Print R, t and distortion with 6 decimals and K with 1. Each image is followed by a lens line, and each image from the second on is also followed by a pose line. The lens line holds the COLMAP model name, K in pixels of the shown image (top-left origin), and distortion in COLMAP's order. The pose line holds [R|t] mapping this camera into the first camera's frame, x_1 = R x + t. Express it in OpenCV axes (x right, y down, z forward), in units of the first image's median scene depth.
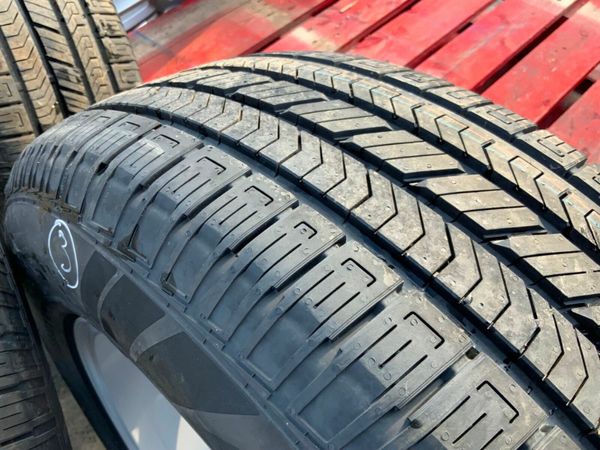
lens RADIAL K [[505.6, 0, 300.0], [0, 505.6, 225.0], [0, 0, 1]] dist [0.061216, -0.115233]
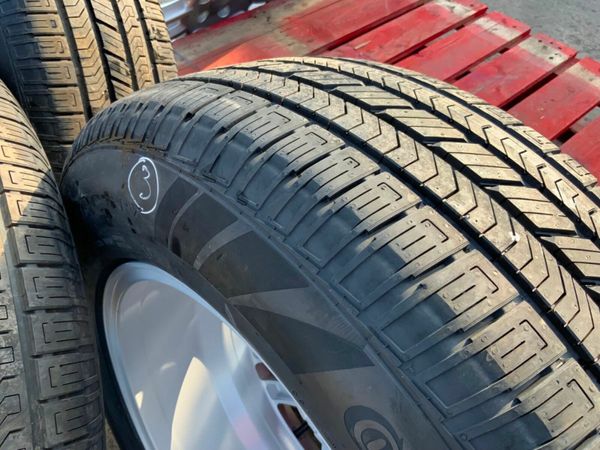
lens RADIAL K [[498.5, 0, 300.0], [0, 498.5, 225.0], [0, 0, 1]] dist [0.112762, -0.215838]
pose [[0.994711, 0.100078, 0.023134, -0.113175], [-0.098166, 0.992513, -0.072667, 0.231205], [-0.030233, 0.070012, 0.997088, -0.264854]]
